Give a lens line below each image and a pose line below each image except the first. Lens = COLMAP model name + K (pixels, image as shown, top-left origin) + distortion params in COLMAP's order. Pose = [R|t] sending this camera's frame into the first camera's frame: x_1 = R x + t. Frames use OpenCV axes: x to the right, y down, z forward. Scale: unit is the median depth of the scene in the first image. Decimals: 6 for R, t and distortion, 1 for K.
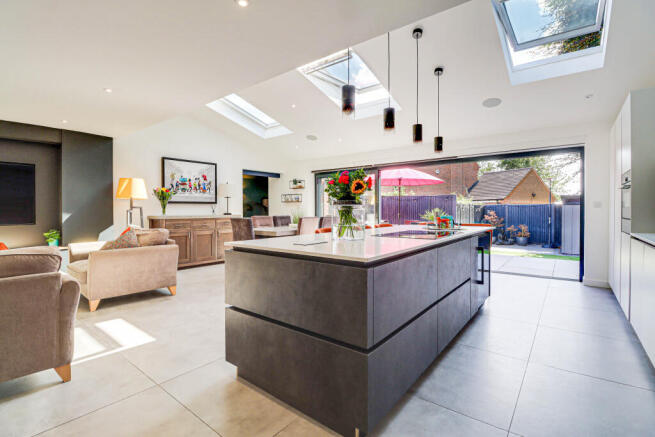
lens RADIAL K [[311.4, 0, 326.5], [0, 311.4, 213.7], [0, 0, 1]] dist [0.004508, 0.000305]
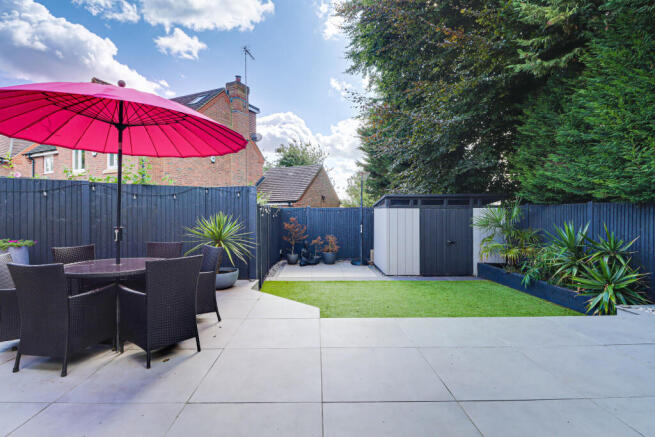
lens RADIAL K [[337.6, 0, 323.4], [0, 337.6, 216.4], [0, 0, 1]] dist [0.002659, 0.000007]
pose [[0.781108, -0.008176, 0.624342, 0.120652], [0.012229, 0.999923, -0.002205, -0.007510], [-0.624276, 0.009357, 0.781148, 0.388734]]
